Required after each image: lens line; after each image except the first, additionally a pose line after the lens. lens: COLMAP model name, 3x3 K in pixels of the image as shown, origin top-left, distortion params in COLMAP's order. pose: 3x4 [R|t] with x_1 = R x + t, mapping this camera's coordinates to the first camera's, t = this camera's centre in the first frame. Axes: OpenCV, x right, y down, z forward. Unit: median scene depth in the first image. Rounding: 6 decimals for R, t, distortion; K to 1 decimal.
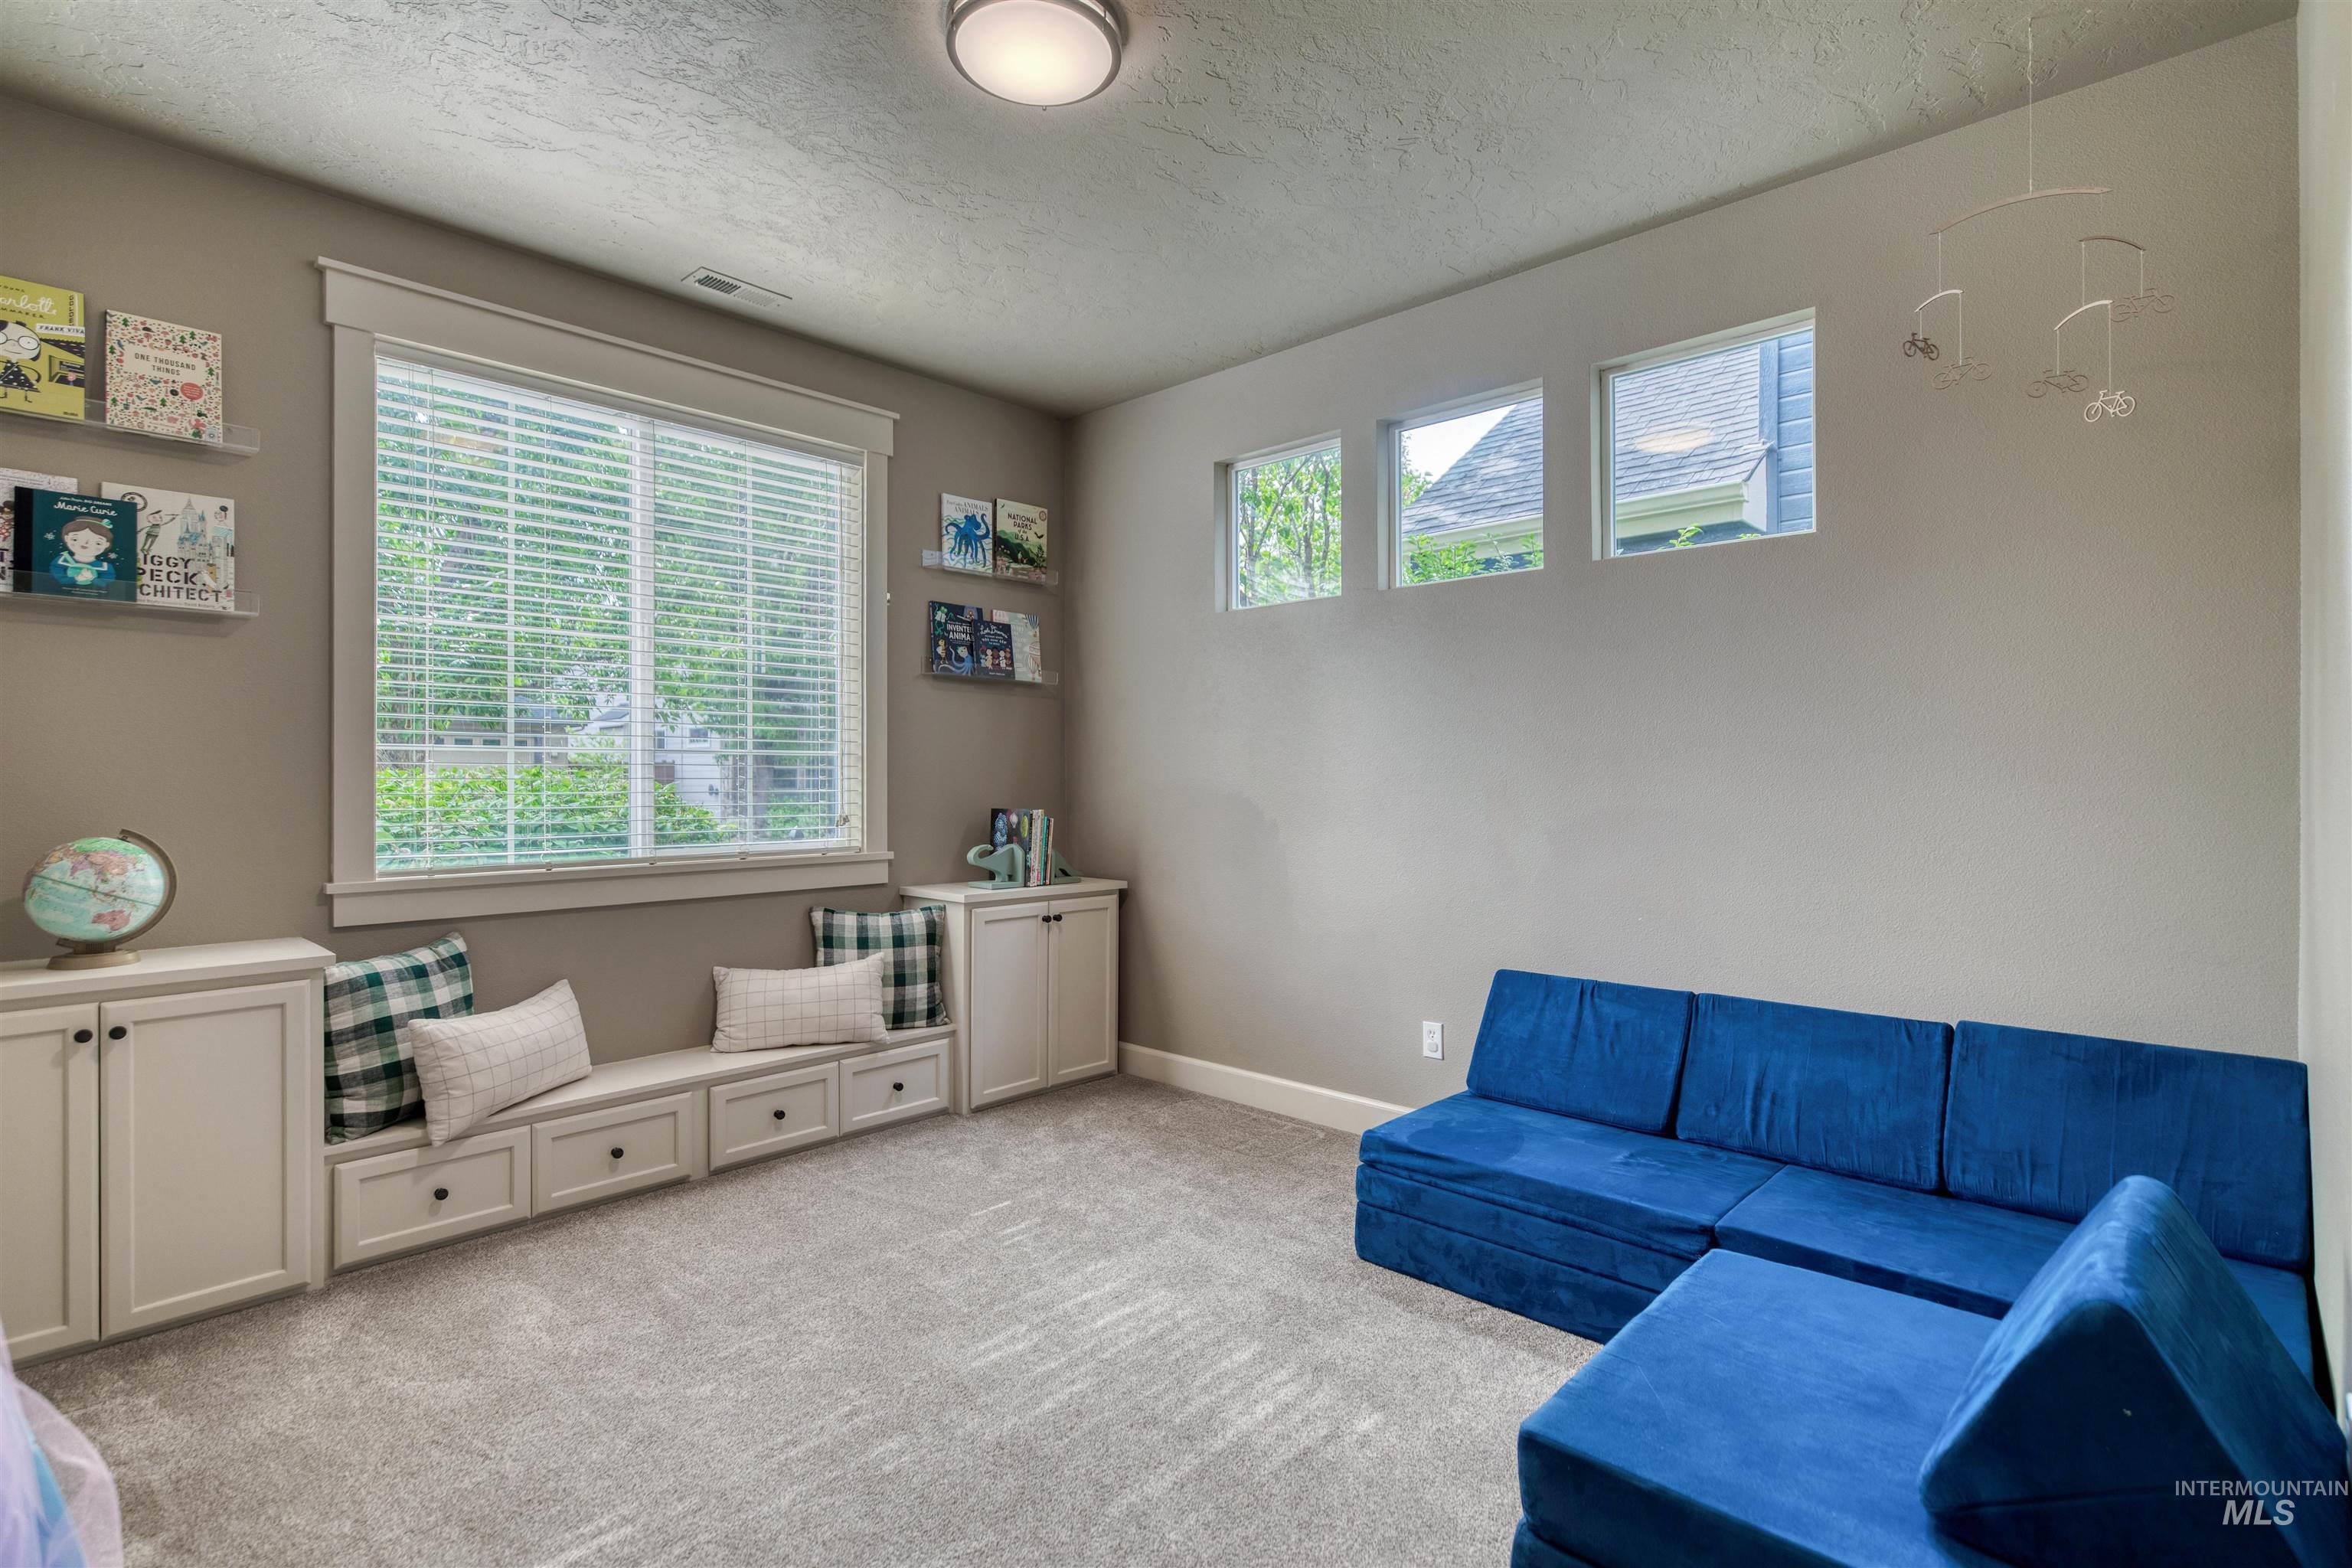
lens RADIAL K [[1123.8, 0, 1176.0], [0, 1123.8, 784.0], [0, 0, 1]] dist [0.000874, 0.000641]
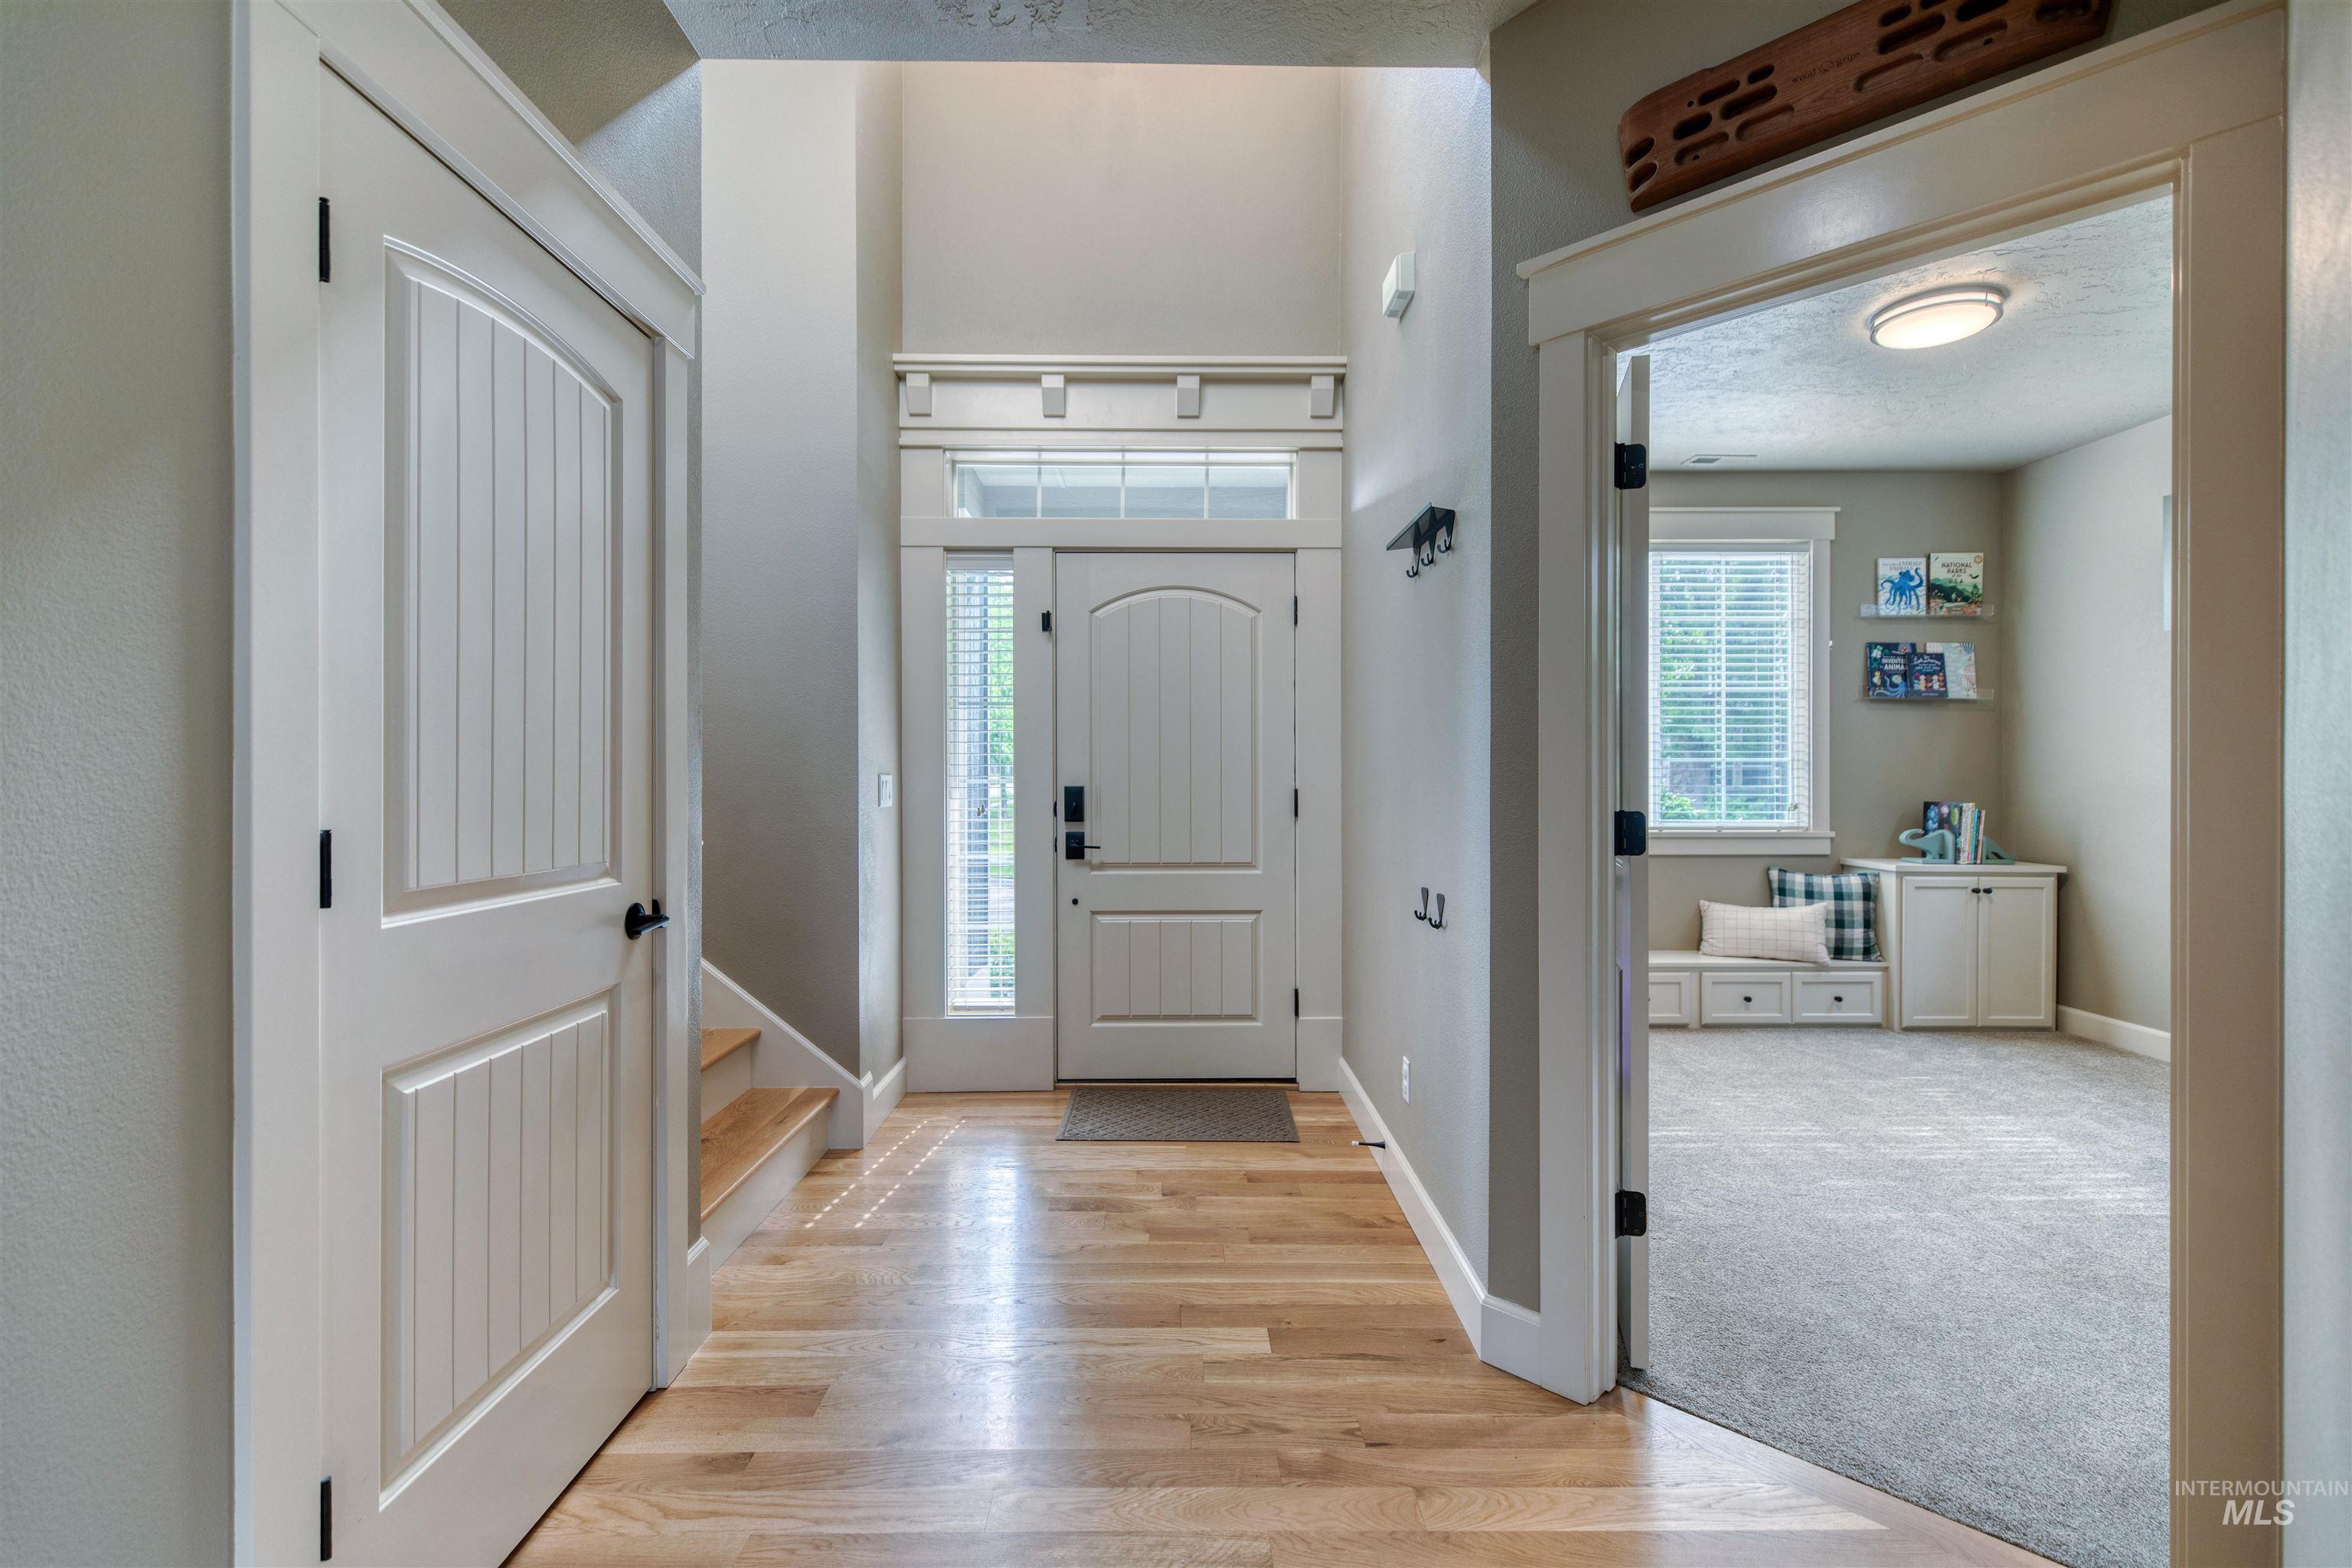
lens RADIAL K [[1051.5, 0, 1168.4], [0, 1051.5, 772.5], [0, 0, 1]] dist [0.000760, -0.000112]
pose [[0.686744, -0.001569, -0.726898, 0.117965], [-0.005496, 0.999958, -0.007351, 0.002646], [0.726878, 0.009043, 0.686707, -0.452400]]
